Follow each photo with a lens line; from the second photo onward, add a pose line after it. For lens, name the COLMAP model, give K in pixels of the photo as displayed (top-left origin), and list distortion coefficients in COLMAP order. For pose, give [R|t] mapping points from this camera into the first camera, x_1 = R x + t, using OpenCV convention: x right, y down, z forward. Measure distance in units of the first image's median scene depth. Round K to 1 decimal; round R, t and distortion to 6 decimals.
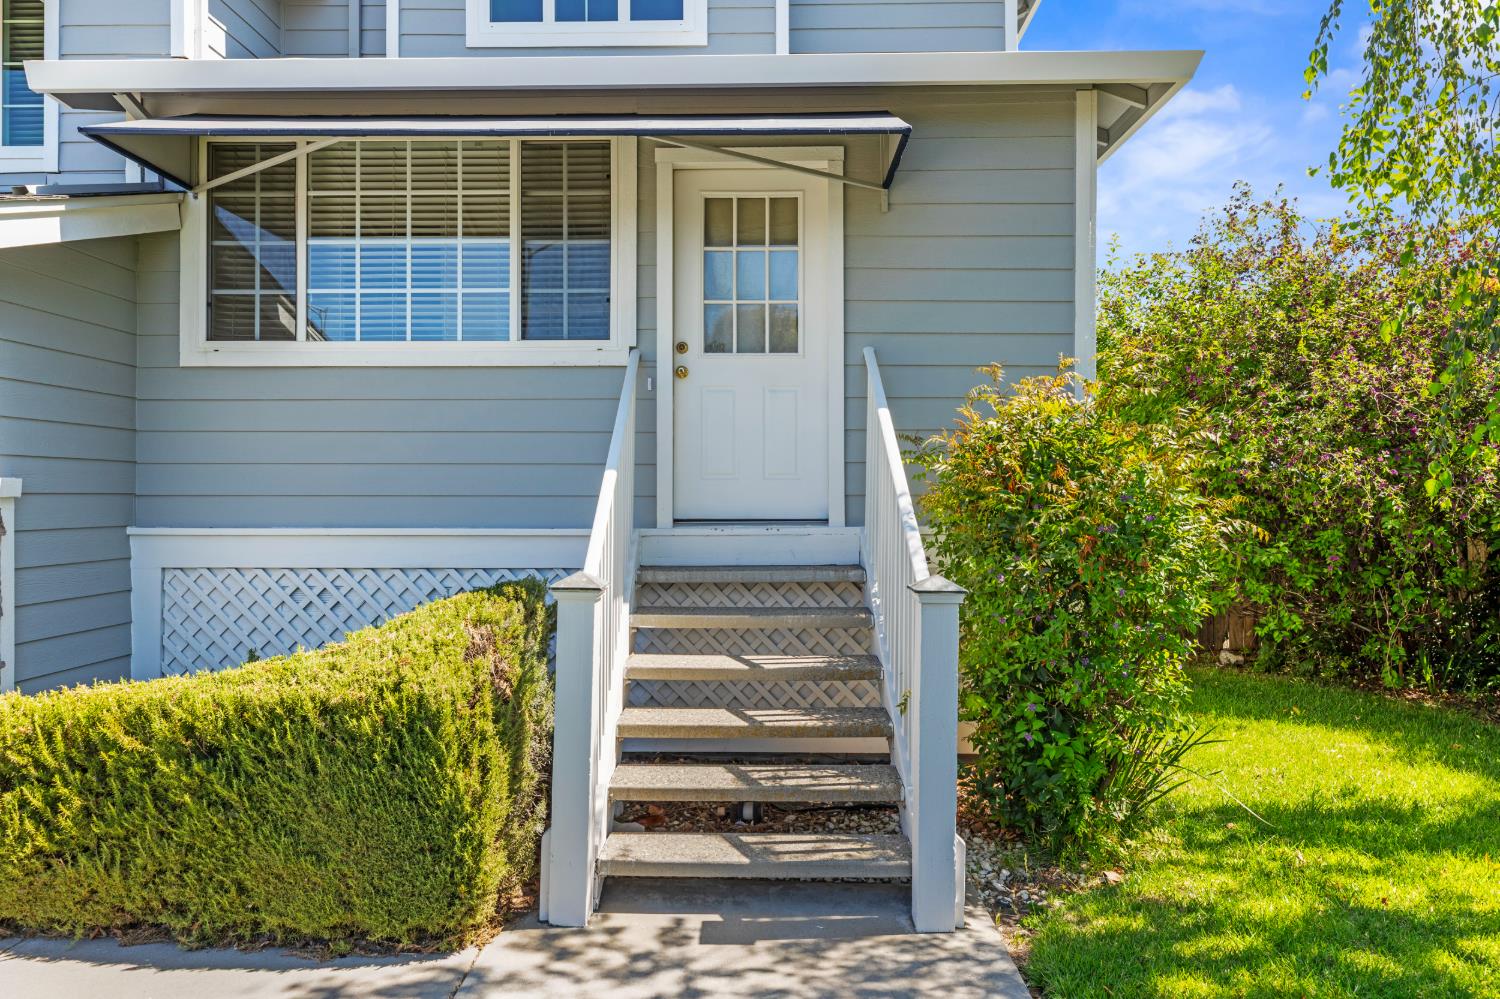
lens RADIAL K [[964.2, 0, 750.0], [0, 964.2, 499.5], [0, 0, 1]] dist [-0.000995, -0.001841]
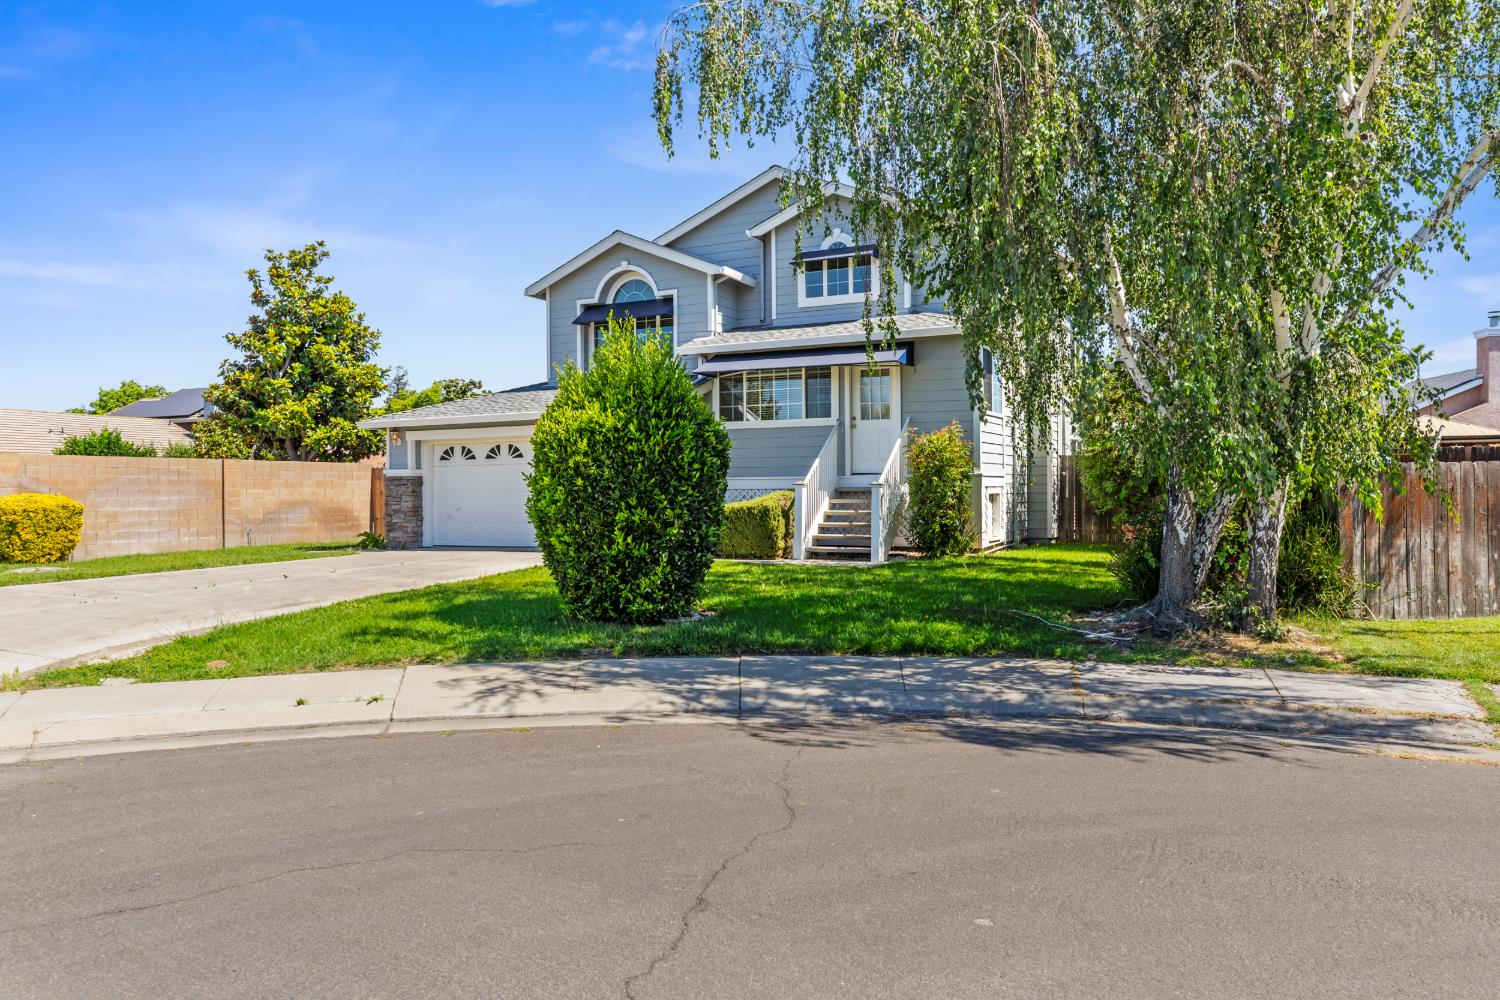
lens RADIAL K [[1065.4, 0, 750.0], [0, 1065.4, 500.0], [0, 0, 1]] dist [0.003092, -0.000292]
pose [[0.902404, -0.002119, -0.430887, 1.146924], [0.006621, 0.999938, 0.008949, 0.077452], [0.430841, -0.010928, 0.902362, -2.341852]]
